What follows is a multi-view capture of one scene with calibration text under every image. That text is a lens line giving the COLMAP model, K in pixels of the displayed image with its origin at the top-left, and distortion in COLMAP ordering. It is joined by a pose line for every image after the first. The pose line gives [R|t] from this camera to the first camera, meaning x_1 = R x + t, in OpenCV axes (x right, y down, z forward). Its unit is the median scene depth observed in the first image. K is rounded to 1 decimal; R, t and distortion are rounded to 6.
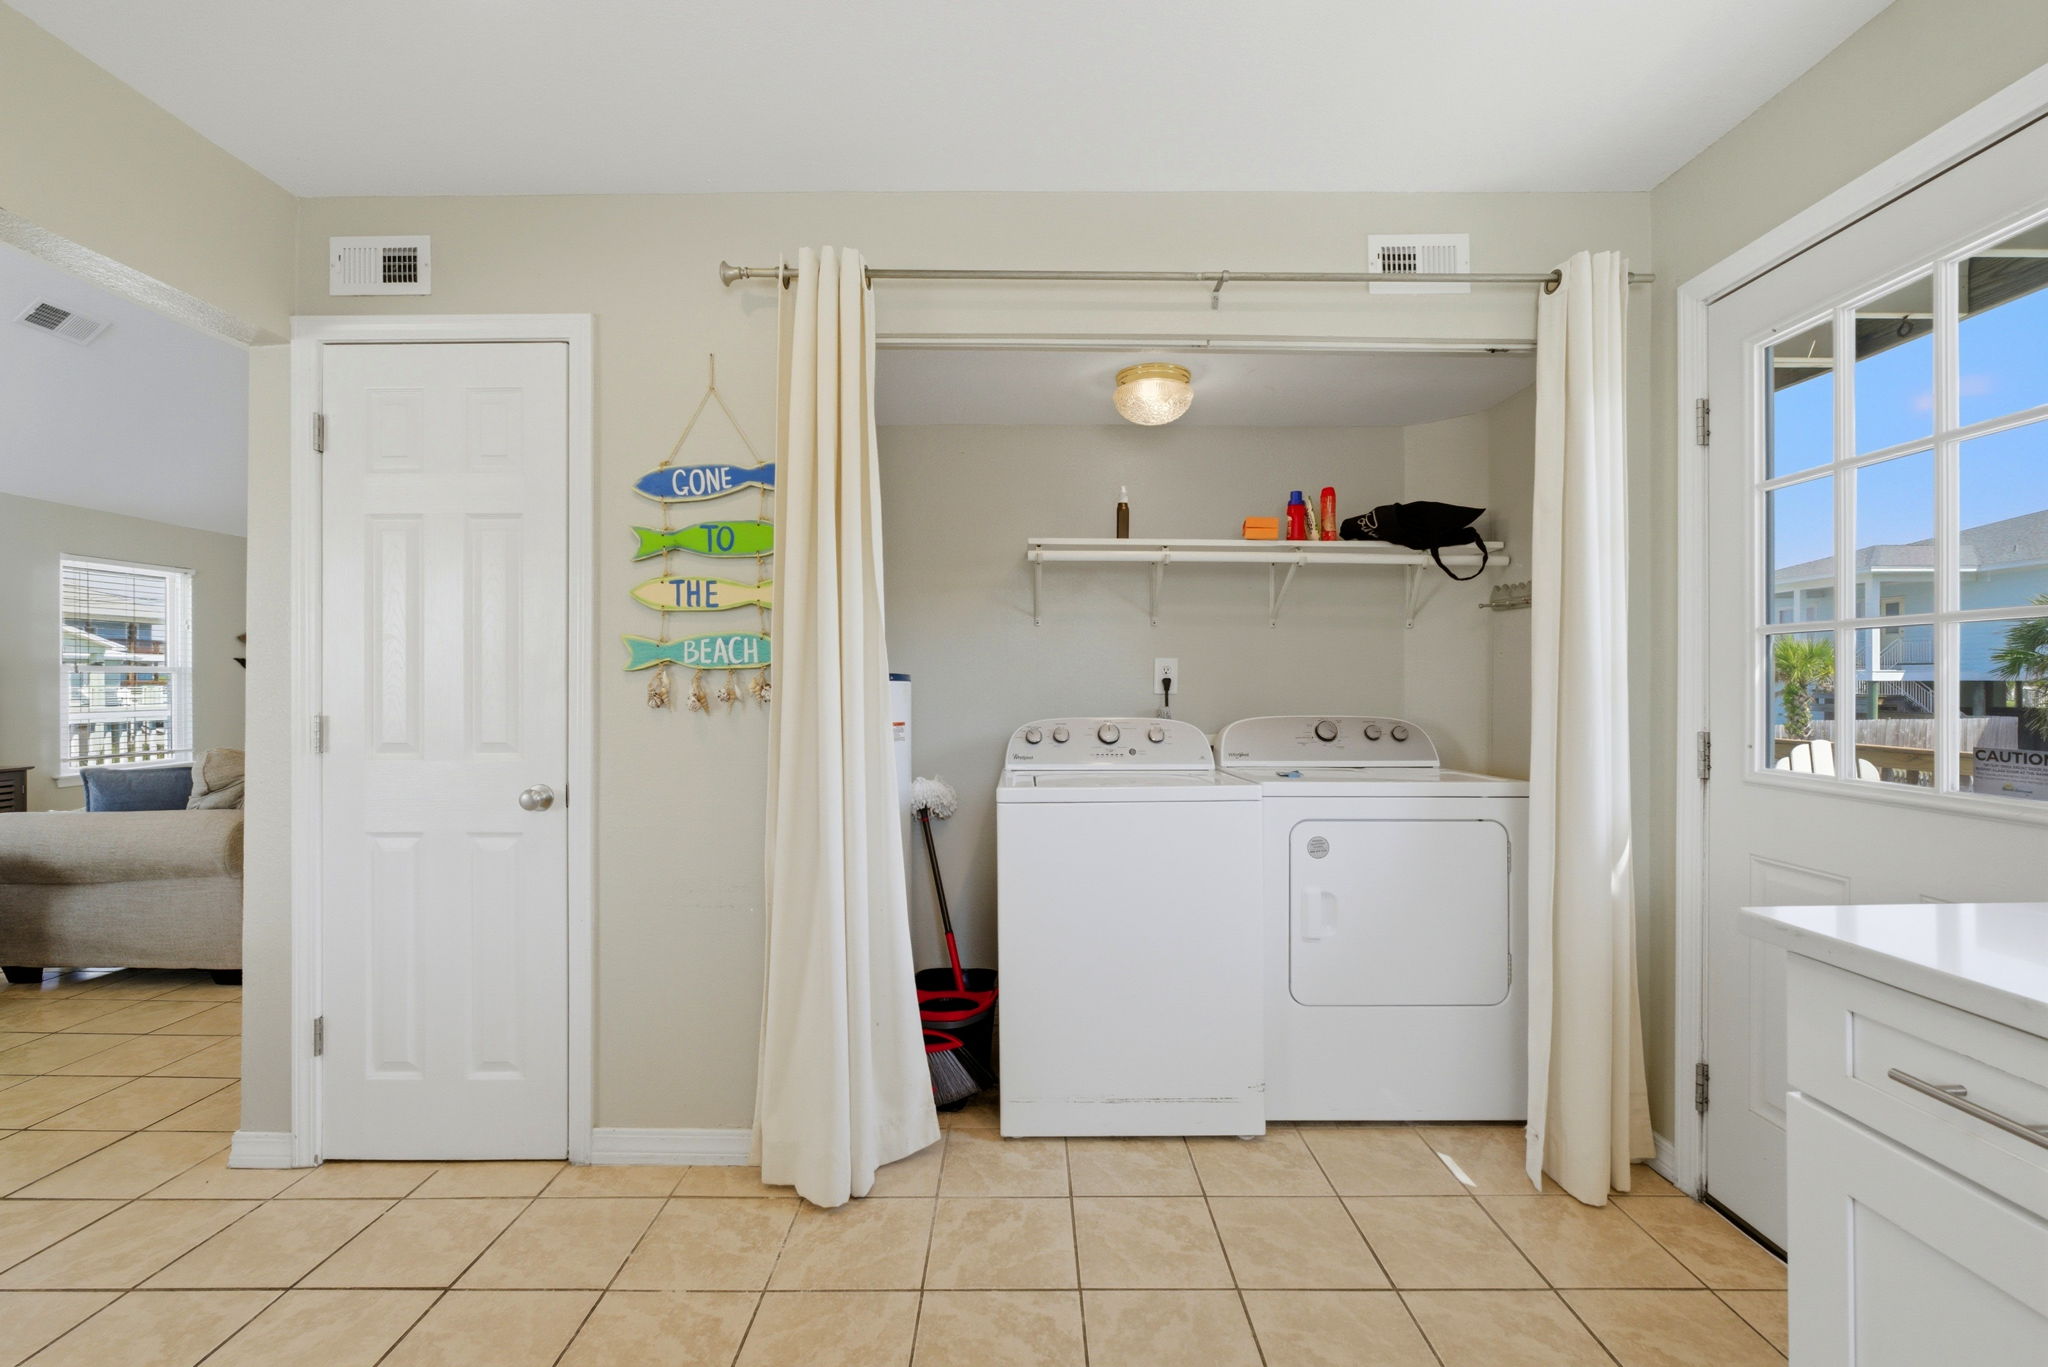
lens RADIAL K [[802.3, 0, 991.8], [0, 802.3, 708.0], [0, 0, 1]] dist [-0.013038, 0.000847]
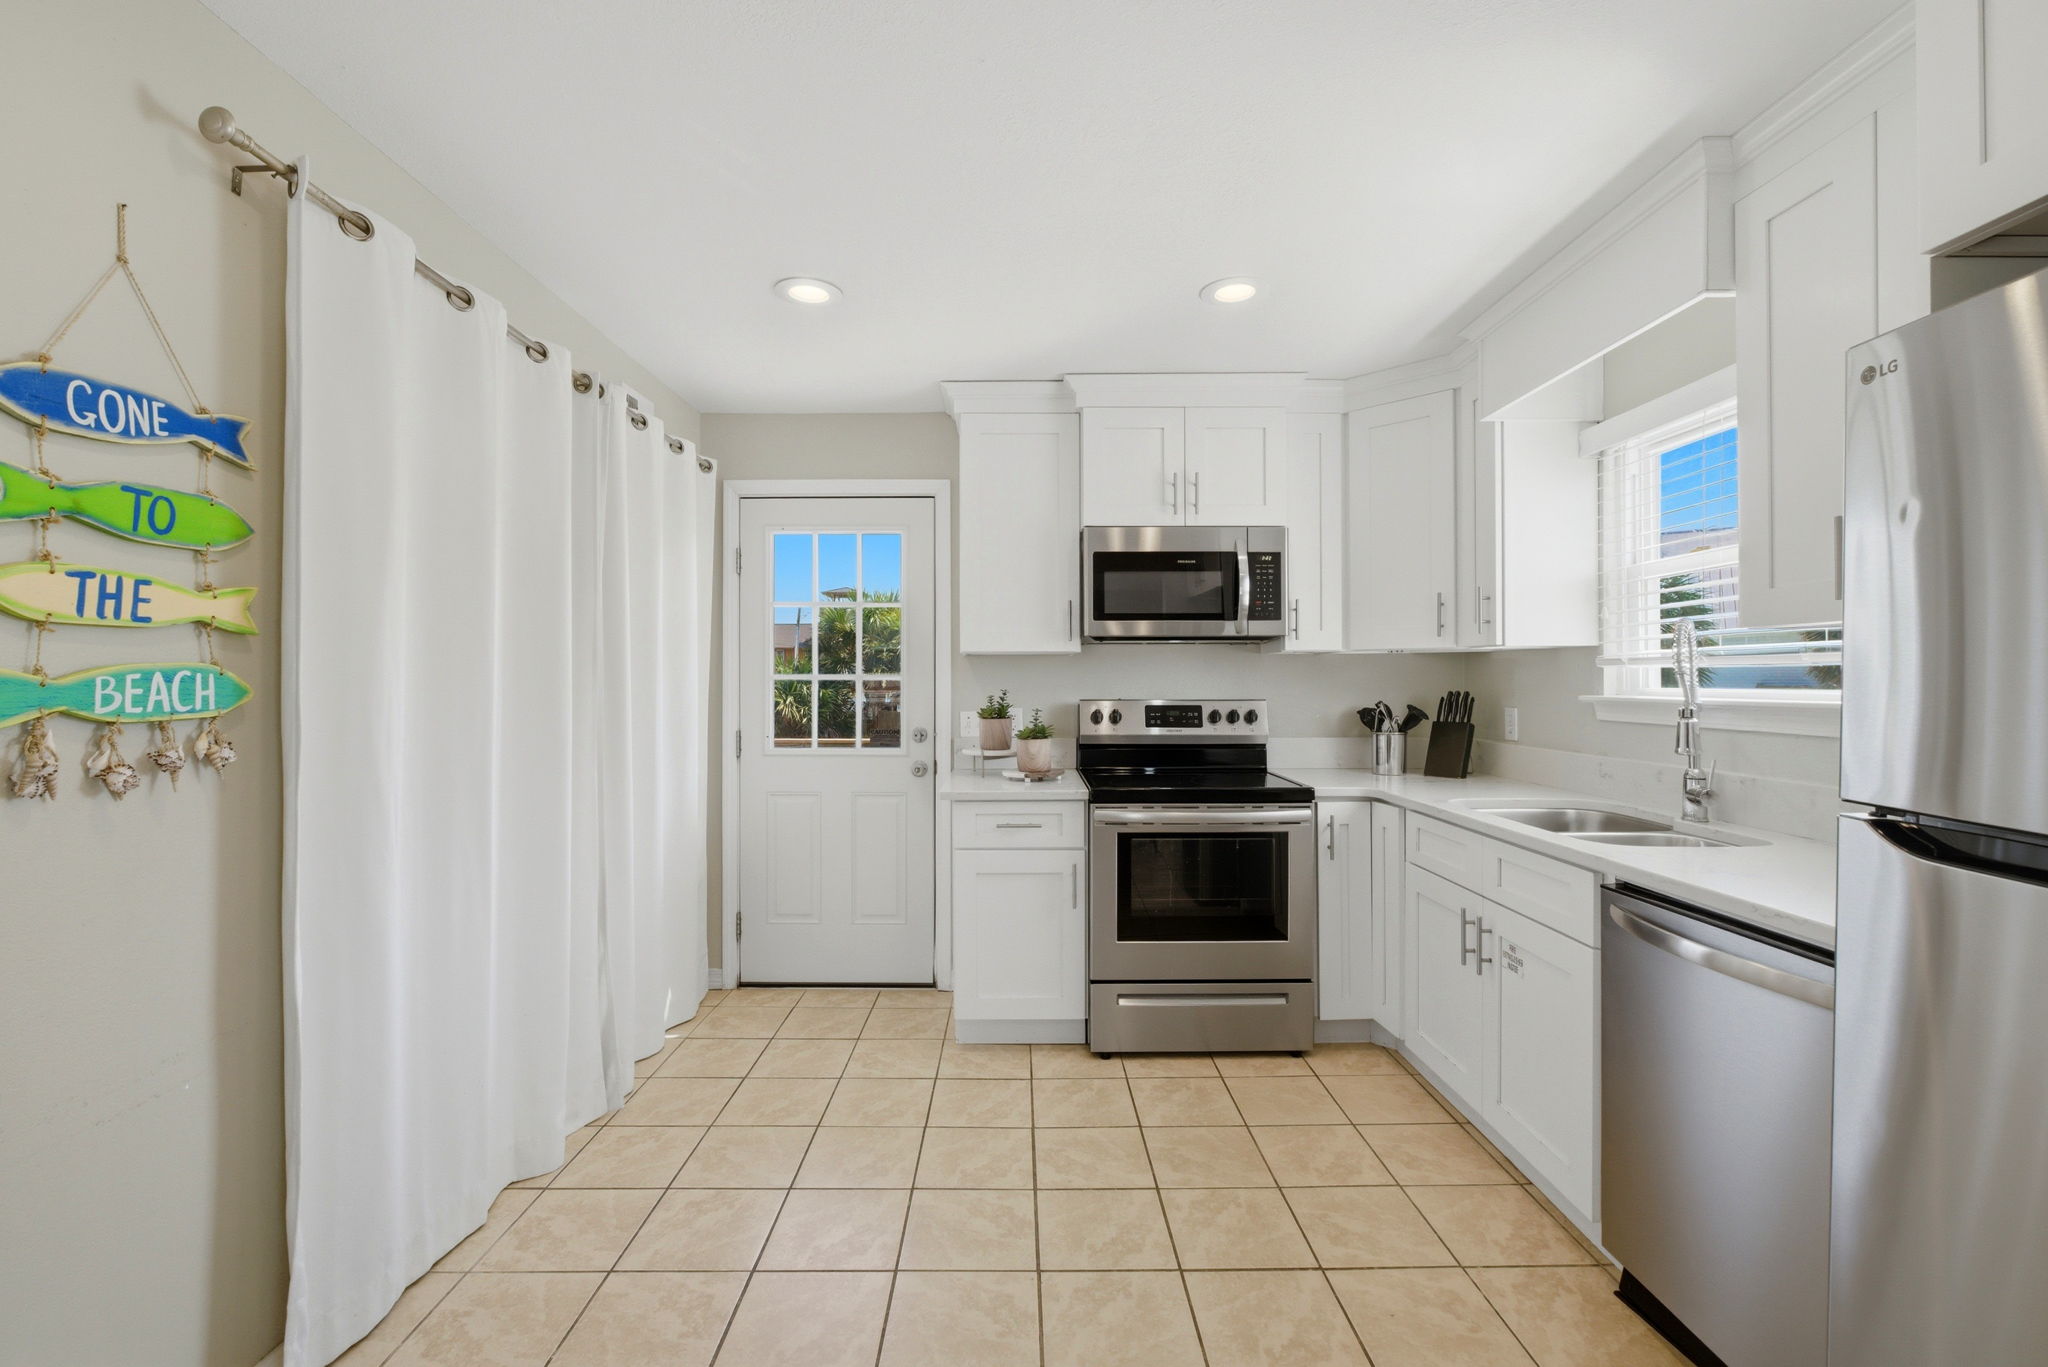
lens RADIAL K [[872.5, 0, 1027.2], [0, 872.5, 679.9], [0, 0, 1]] dist [-0.011337, 0.003928]
pose [[-0.008637, 0.000033, 0.999963, -1.022999], [0.006321, 0.999980, 0.000021, -0.077028], [-0.999943, 0.006321, -0.008637, 0.321846]]
